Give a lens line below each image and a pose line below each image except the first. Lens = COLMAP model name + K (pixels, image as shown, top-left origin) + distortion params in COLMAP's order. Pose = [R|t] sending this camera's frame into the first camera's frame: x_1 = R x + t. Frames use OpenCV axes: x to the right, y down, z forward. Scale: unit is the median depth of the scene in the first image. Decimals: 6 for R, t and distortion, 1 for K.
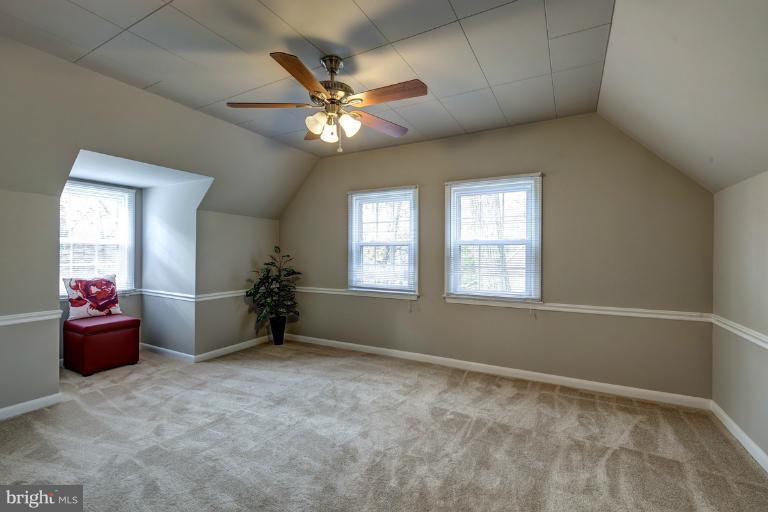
lens RADIAL K [[344.4, 0, 381.4], [0, 344.4, 254.6], [0, 0, 1]] dist [0.024649, -0.000076]
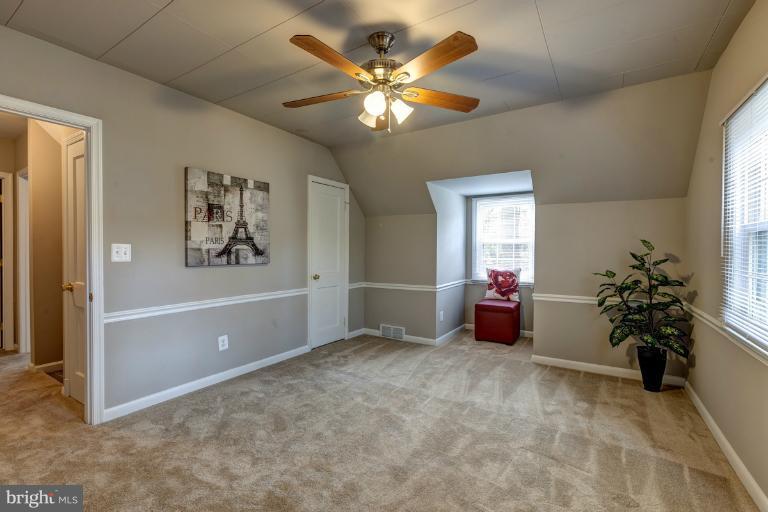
lens RADIAL K [[344.4, 0, 381.9], [0, 344.4, 254.1], [0, 0, 1]] dist [0.024649, -0.000076]
pose [[-0.061177, 0.005349, -0.998113, 0.465412], [-0.005915, 0.999966, 0.005722, 0.005192], [0.998109, 0.006254, -0.061144, 0.641305]]
